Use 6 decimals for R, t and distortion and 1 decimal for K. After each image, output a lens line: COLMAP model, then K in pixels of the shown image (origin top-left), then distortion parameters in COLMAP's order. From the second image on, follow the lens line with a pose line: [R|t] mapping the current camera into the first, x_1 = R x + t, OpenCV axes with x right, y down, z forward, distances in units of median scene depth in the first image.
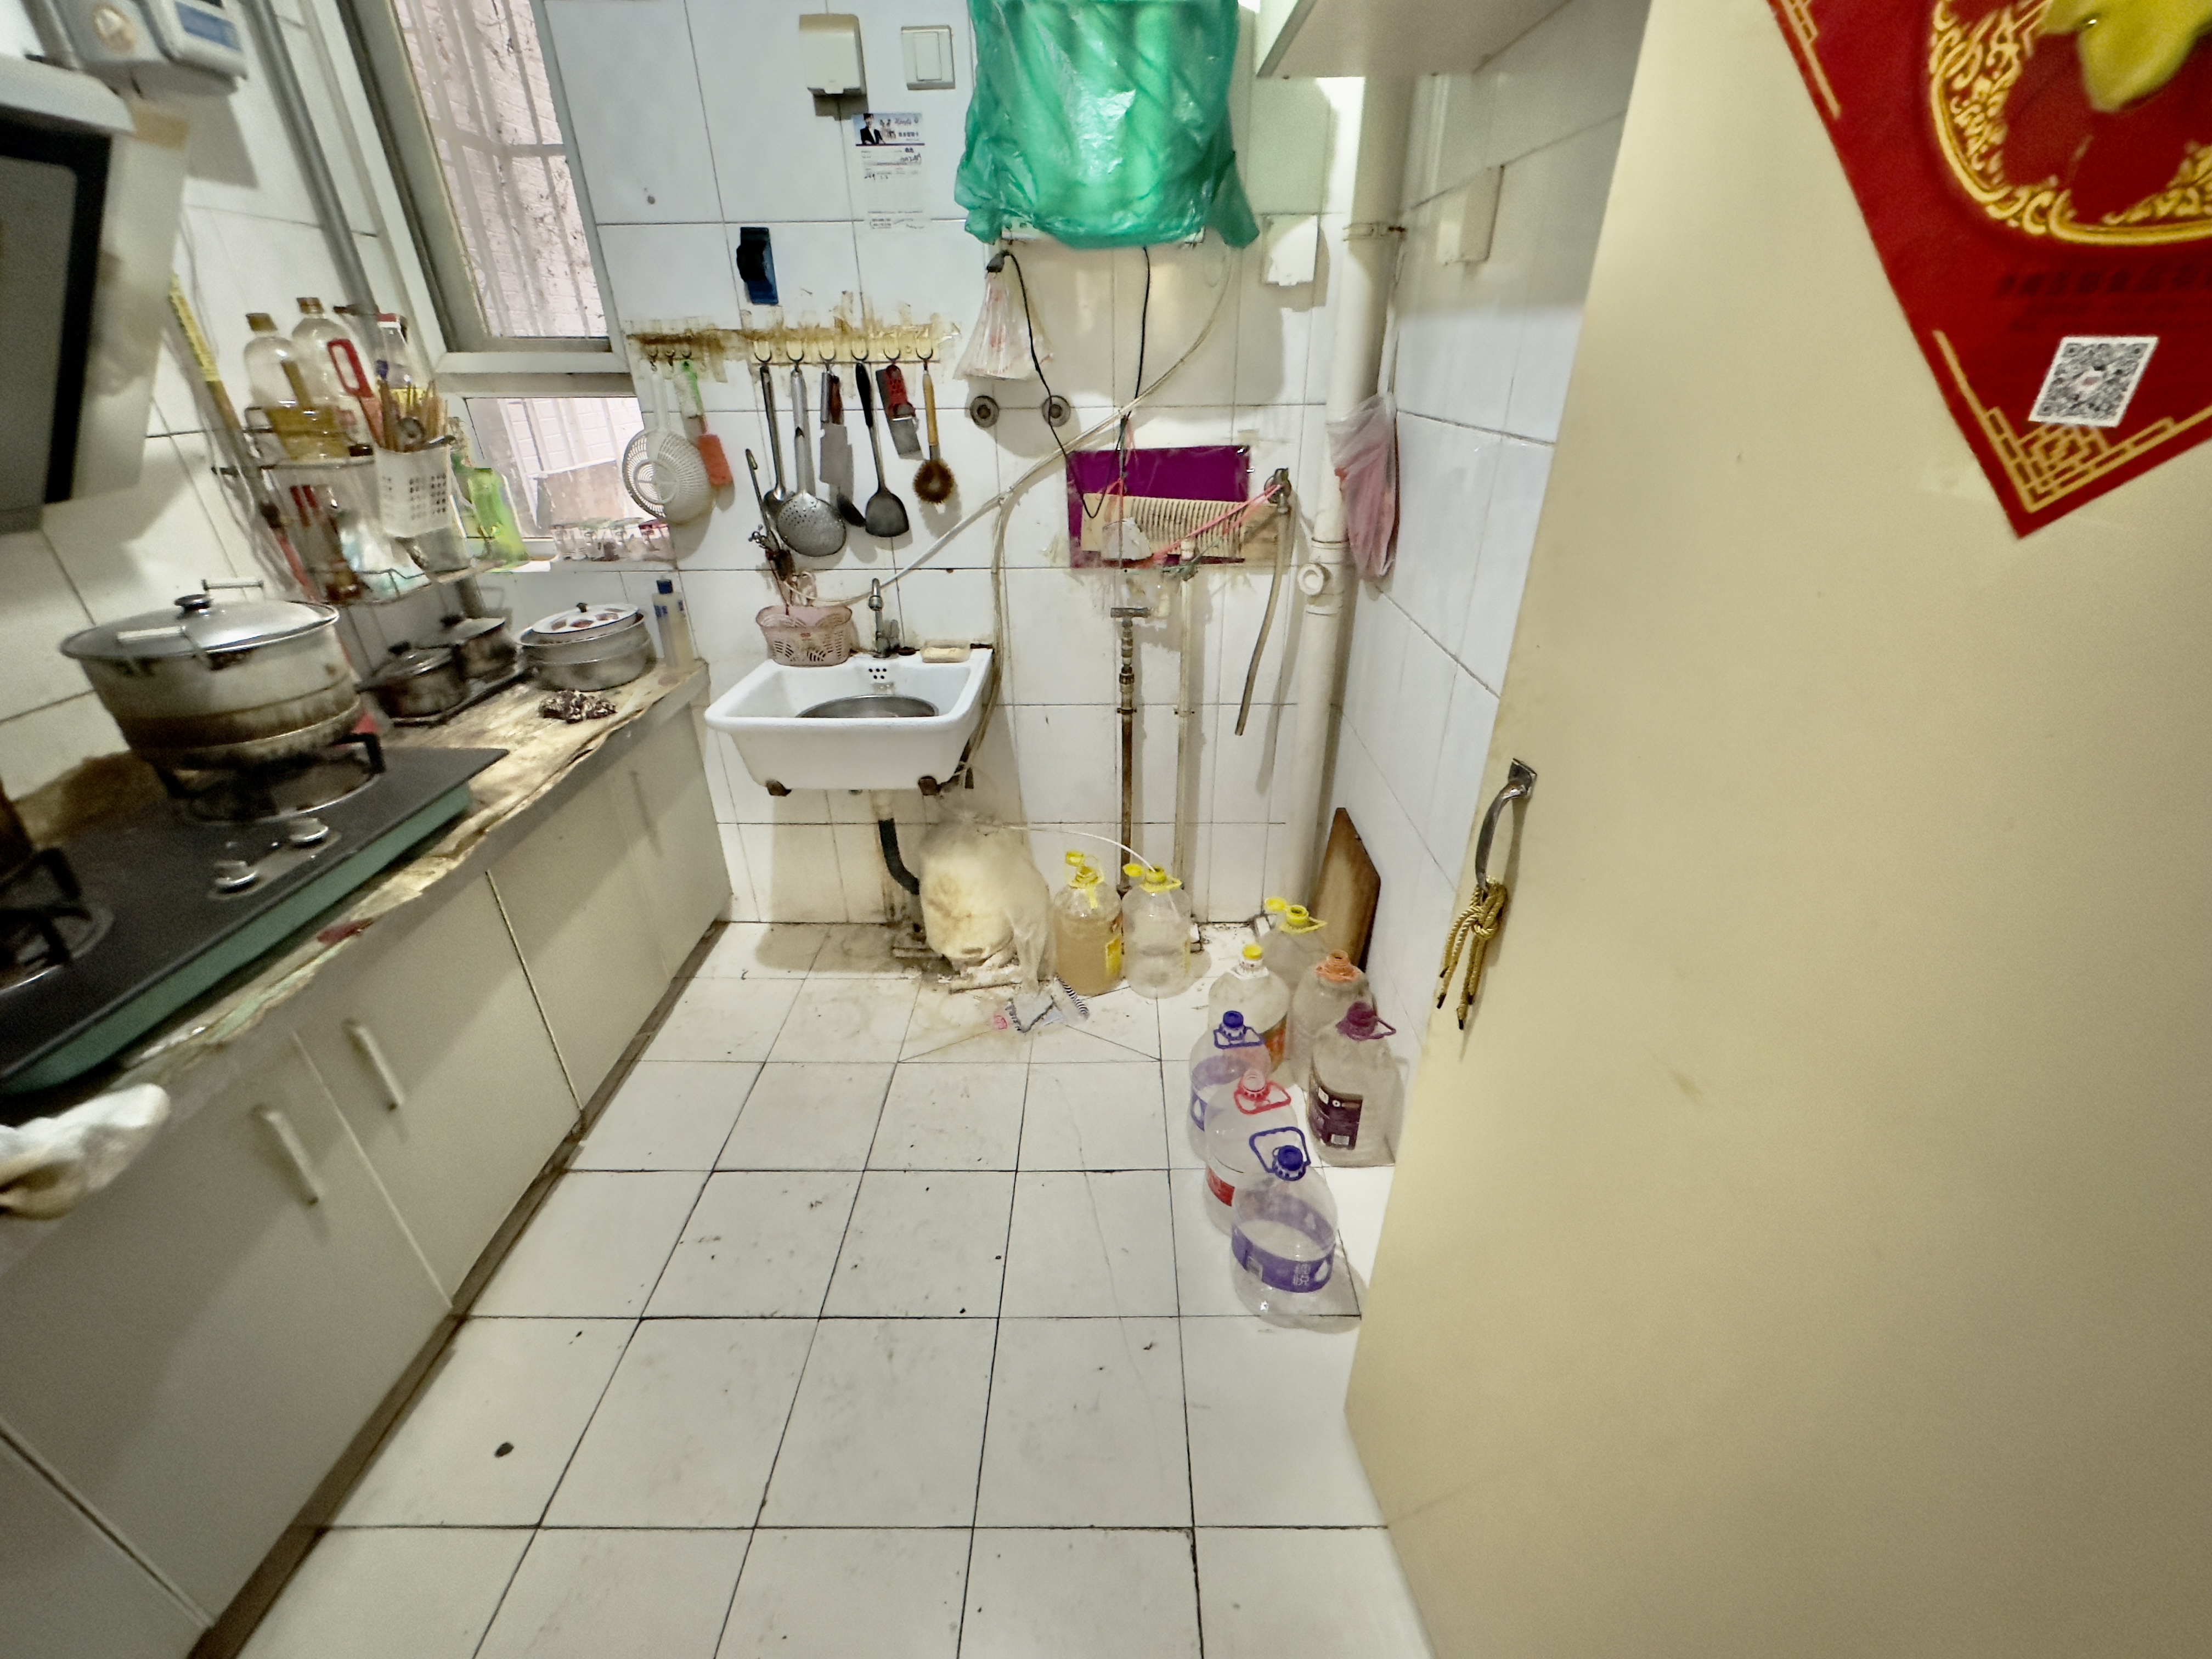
lens RADIAL K [[883.3, 0, 1107.2], [0, 883.3, 830.4], [0, 0, 1]] dist [-0.000751, 0.000347]
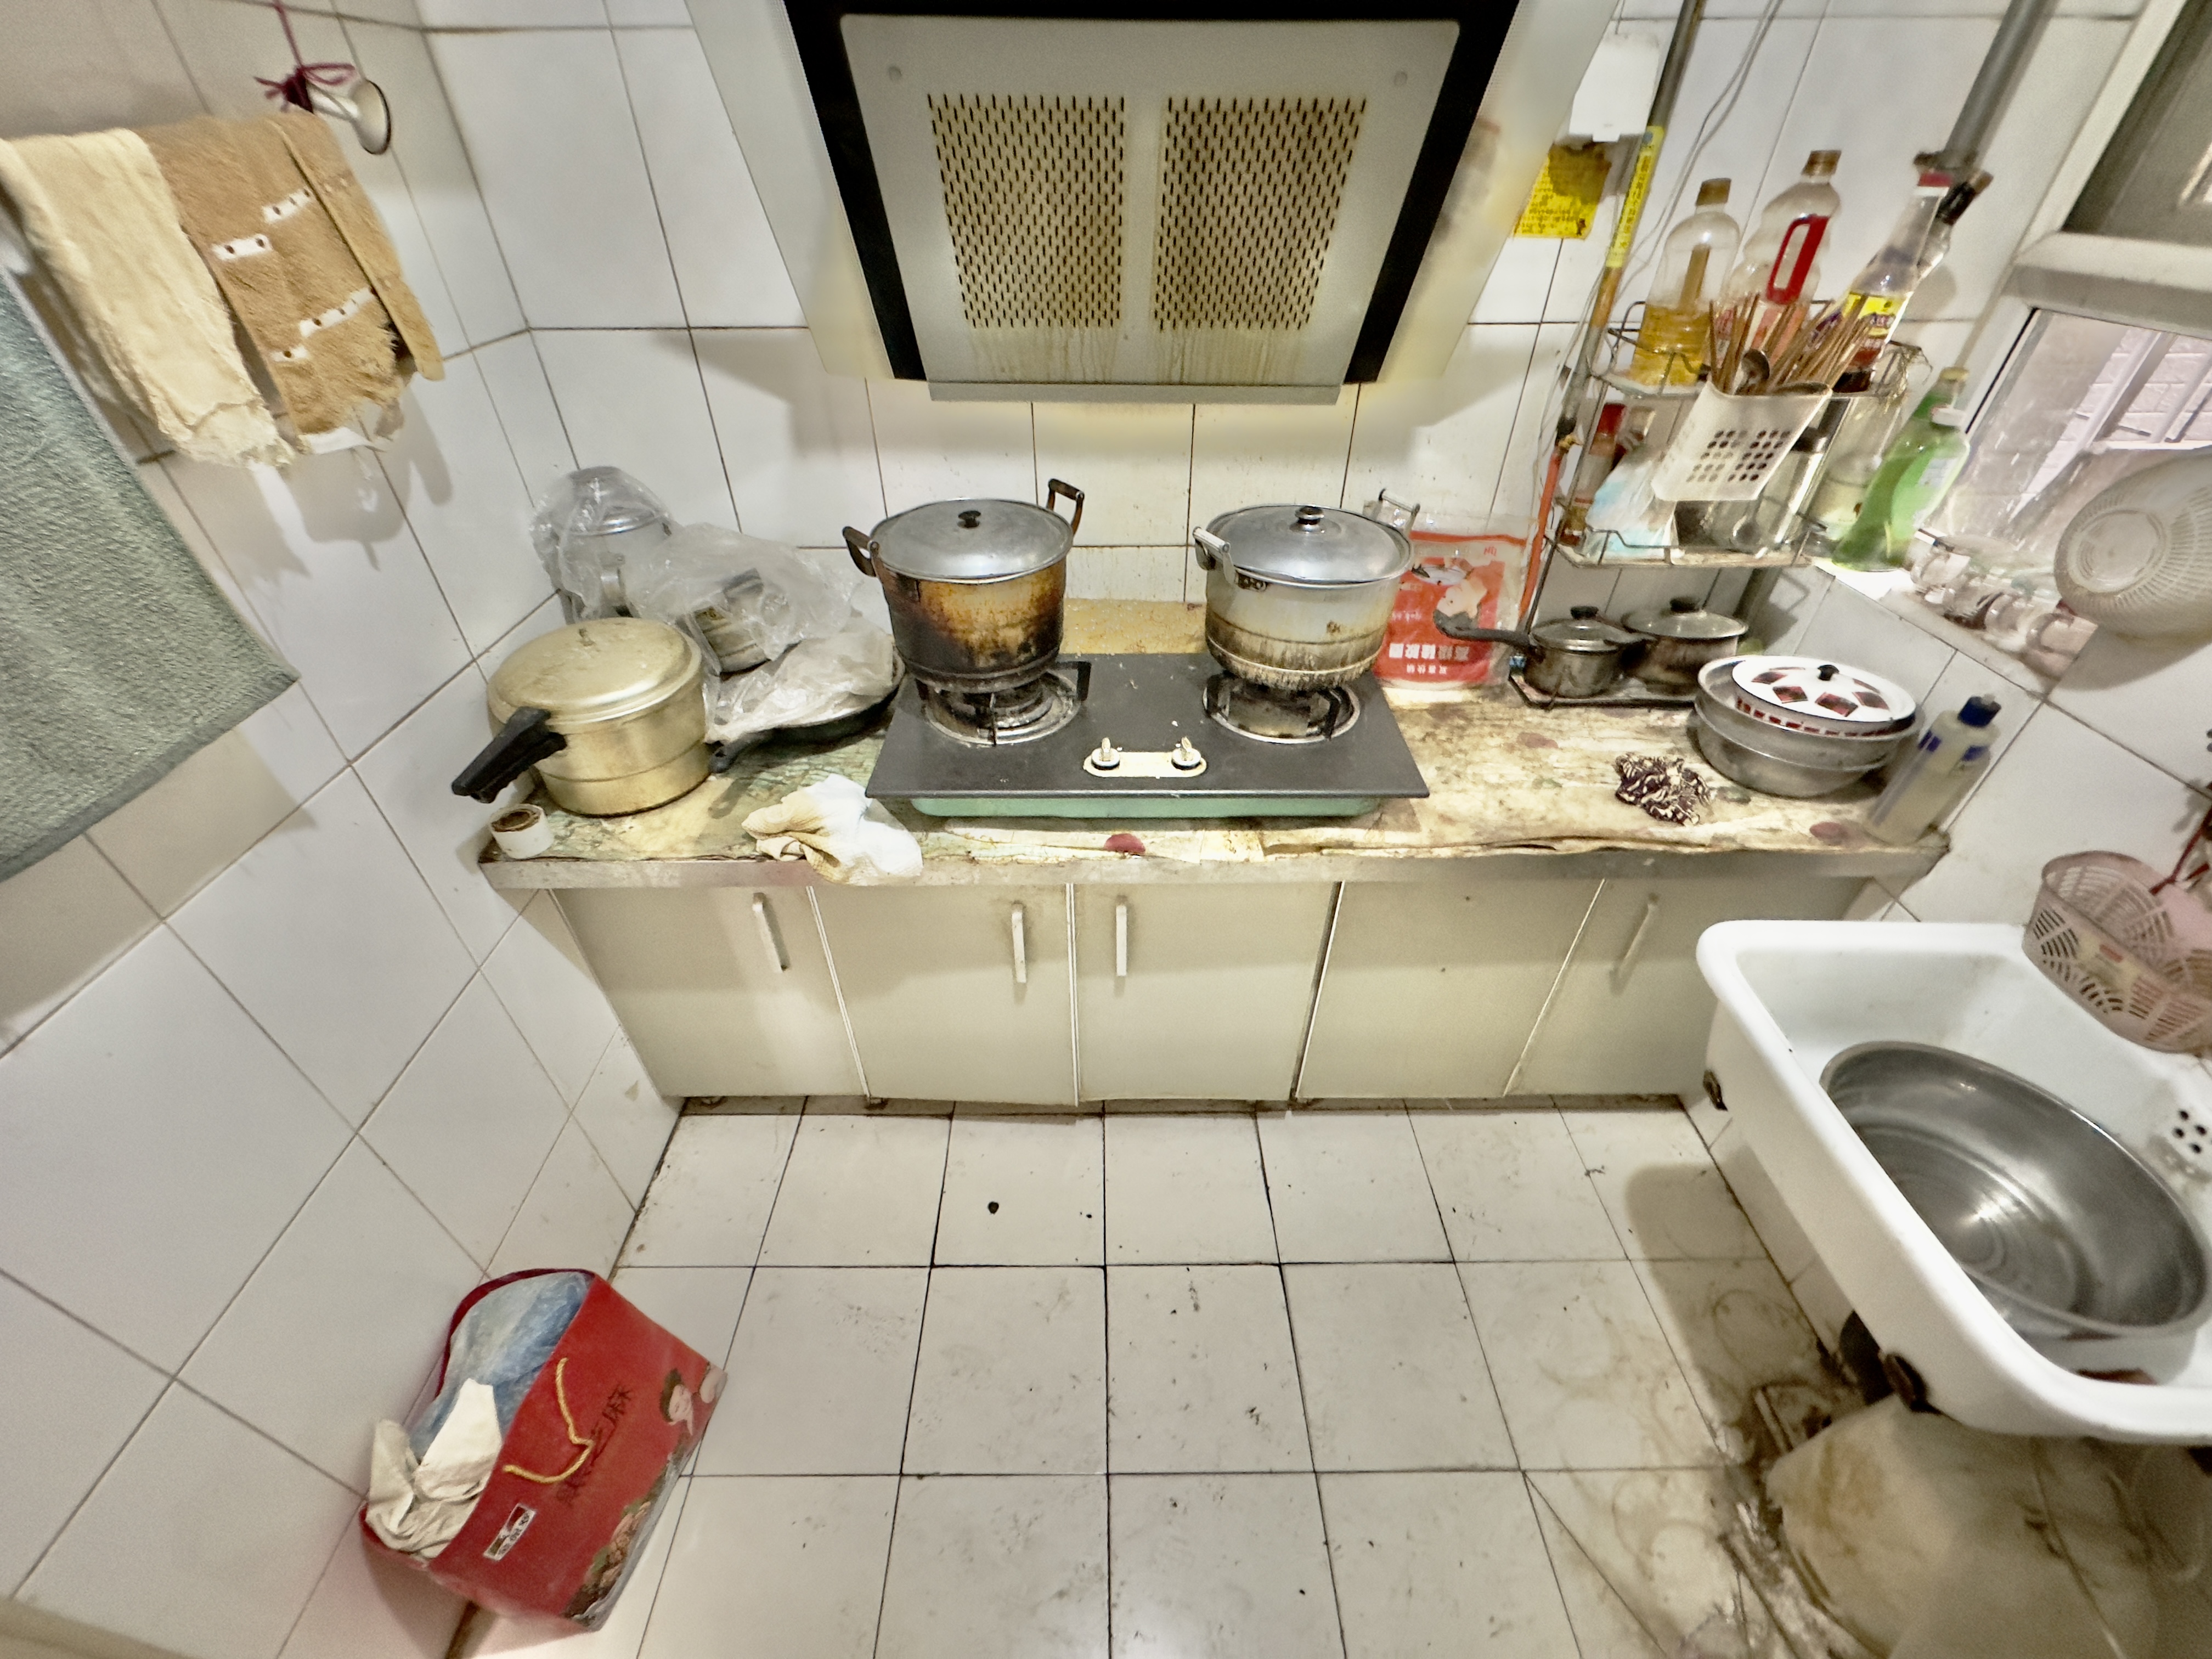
lens RADIAL K [[883.3, 0, 1105.9], [0, 883.3, 827.3], [0, 0, 1]] dist [-0.000751, 0.000347]
pose [[0.012958, 0.620699, -0.783942, -0.035003], [-0.474318, 0.694003, 0.541648, -0.302237], [0.880258, 0.364819, 0.303401, 0.429581]]
